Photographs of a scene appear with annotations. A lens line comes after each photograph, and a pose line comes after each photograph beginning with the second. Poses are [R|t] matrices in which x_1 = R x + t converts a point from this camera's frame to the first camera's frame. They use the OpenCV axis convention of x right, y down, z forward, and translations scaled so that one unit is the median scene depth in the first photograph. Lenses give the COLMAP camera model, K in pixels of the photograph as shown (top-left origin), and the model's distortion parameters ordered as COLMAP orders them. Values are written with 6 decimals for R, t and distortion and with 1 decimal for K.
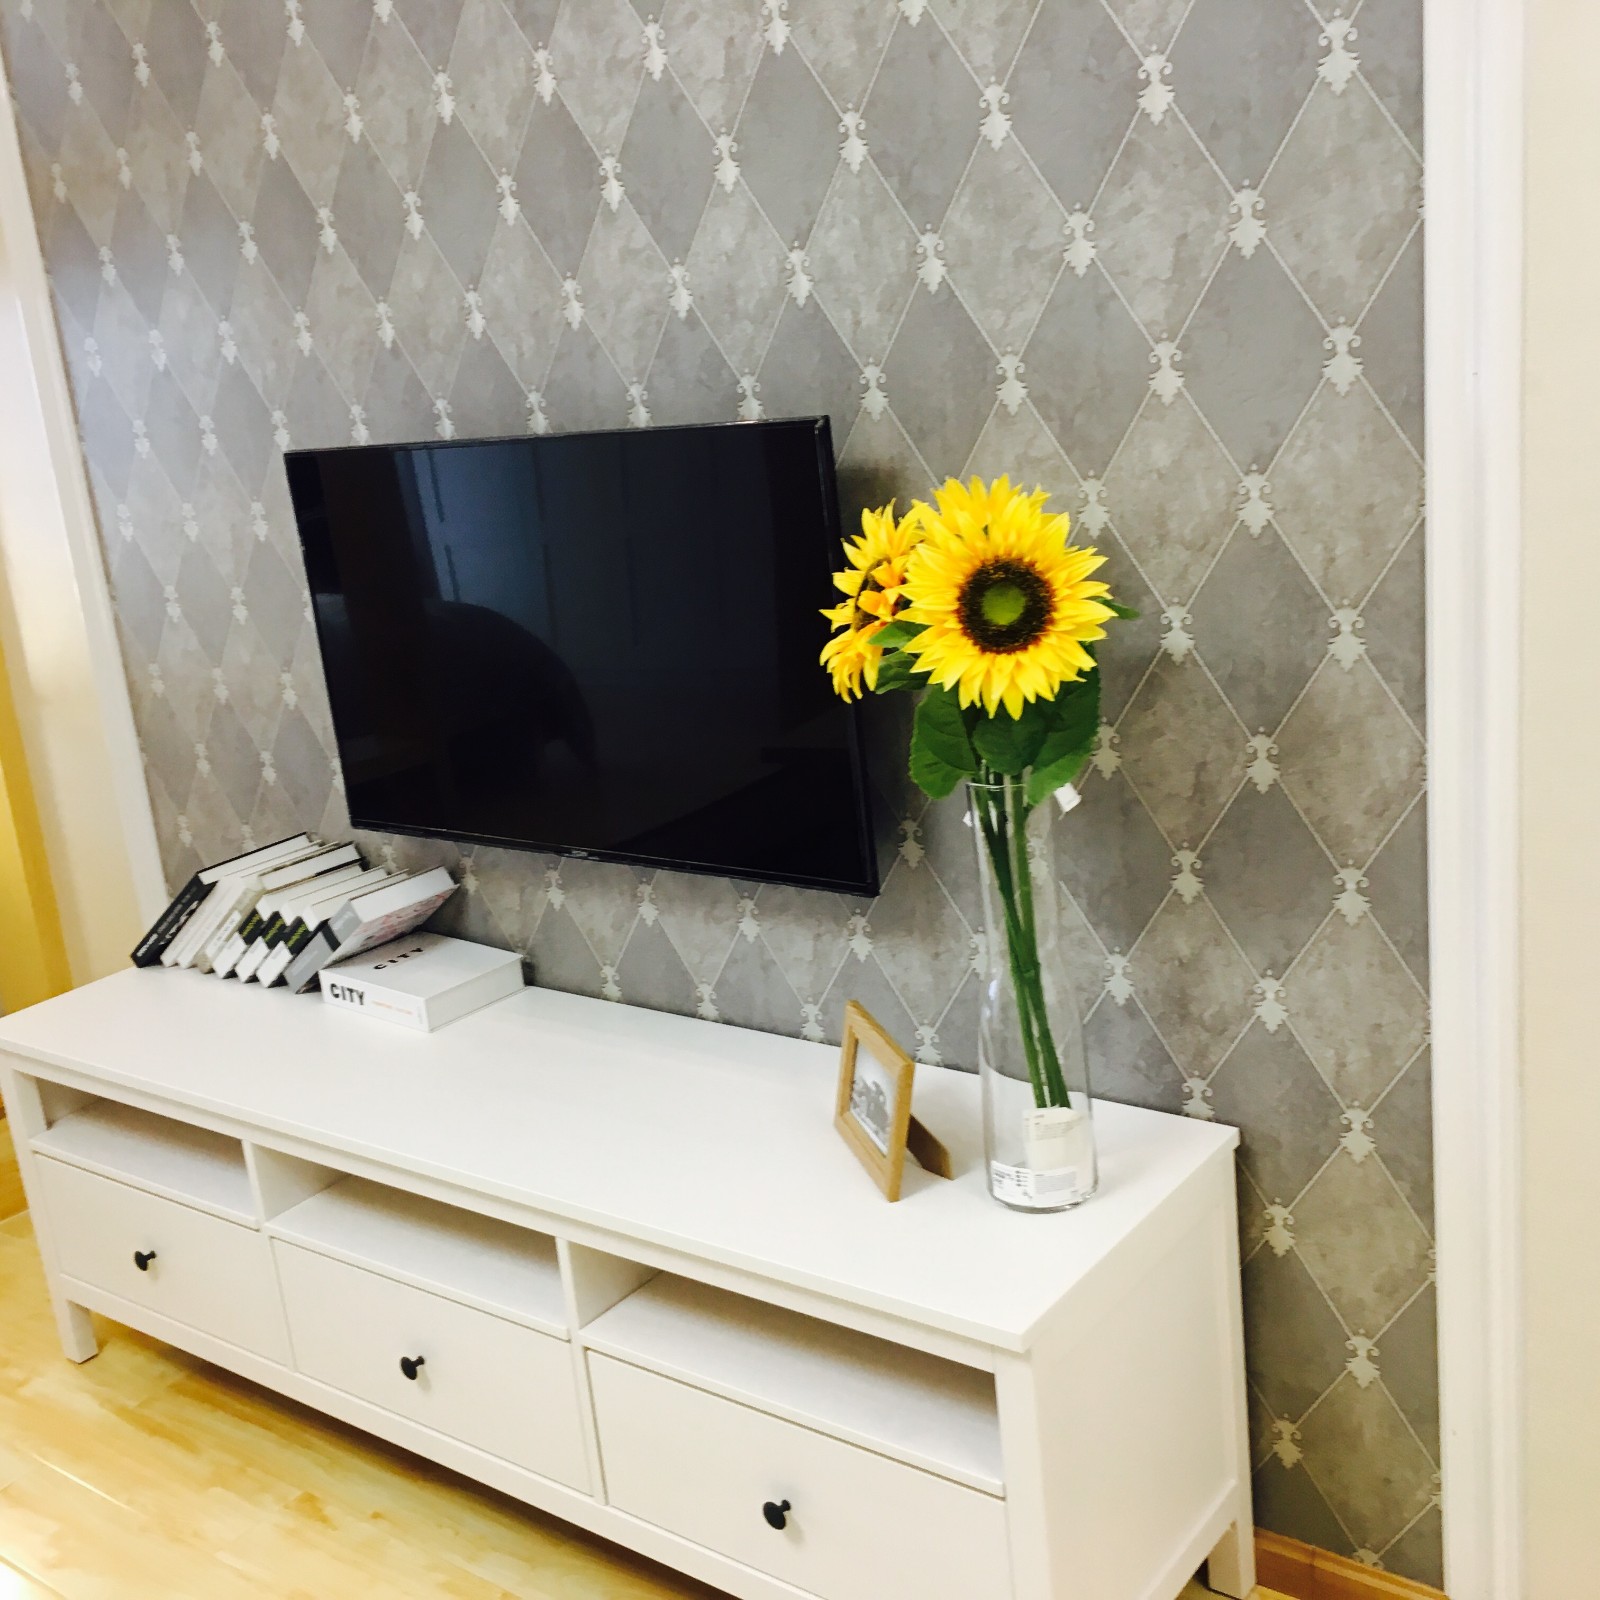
lens RADIAL K [[1817.8, 0, 800.0], [0, 1817.8, 800.0], [0, 0, 1]] dist [0.087984, -0.105741]
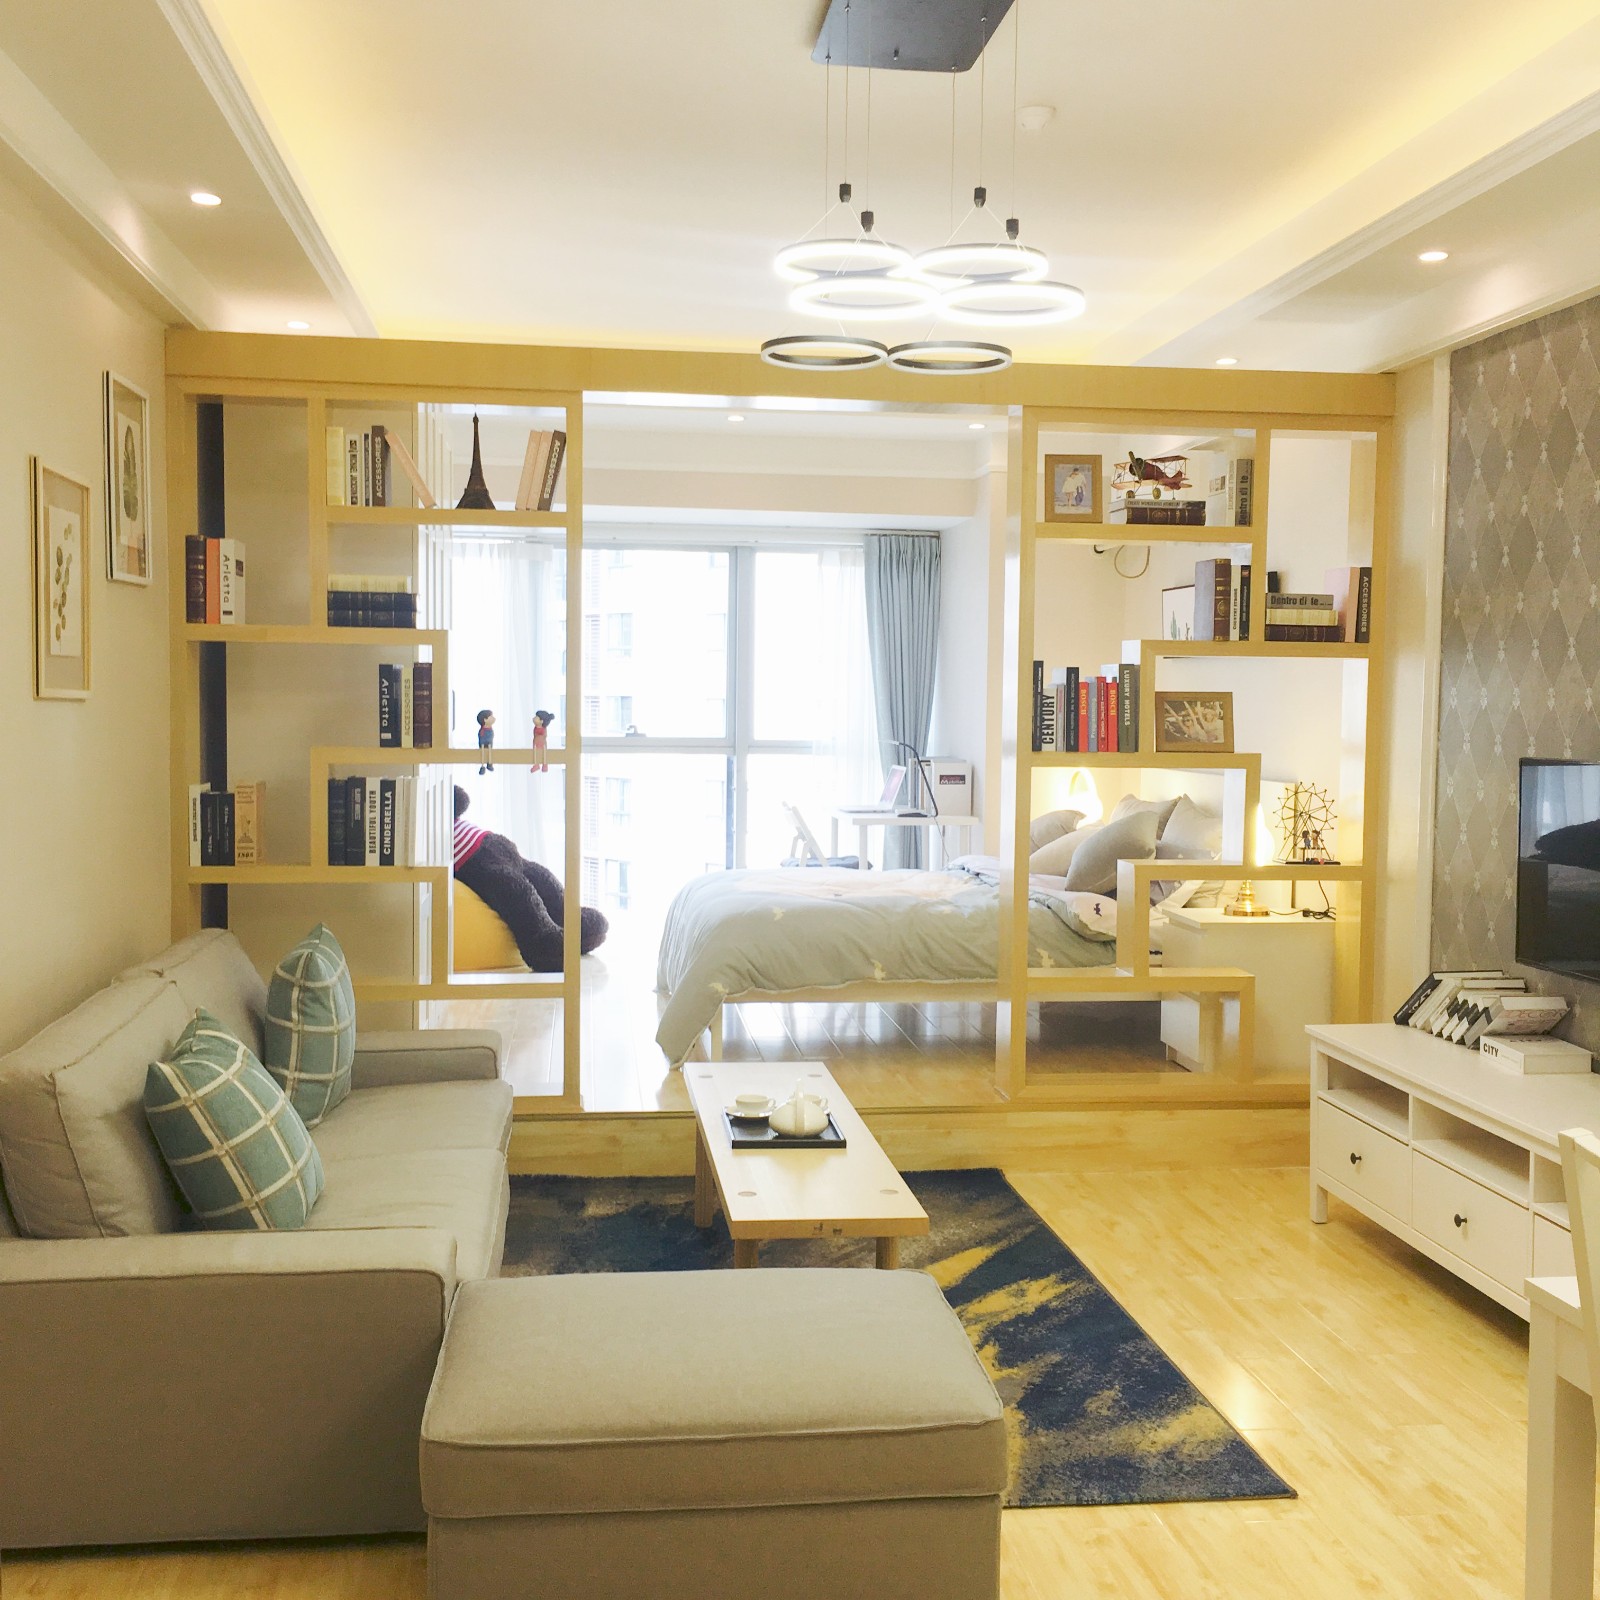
lens RADIAL K [[1817.8, 0, 800.0], [0, 1817.8, 800.0], [0, 0, 1]] dist [0.087984, -0.105741]
pose [[0.703544, 0.146402, -0.695408, 0.481341], [-0.255137, 0.965346, -0.054890, 0.135535], [0.663273, 0.216042, 0.716515, -0.781403]]
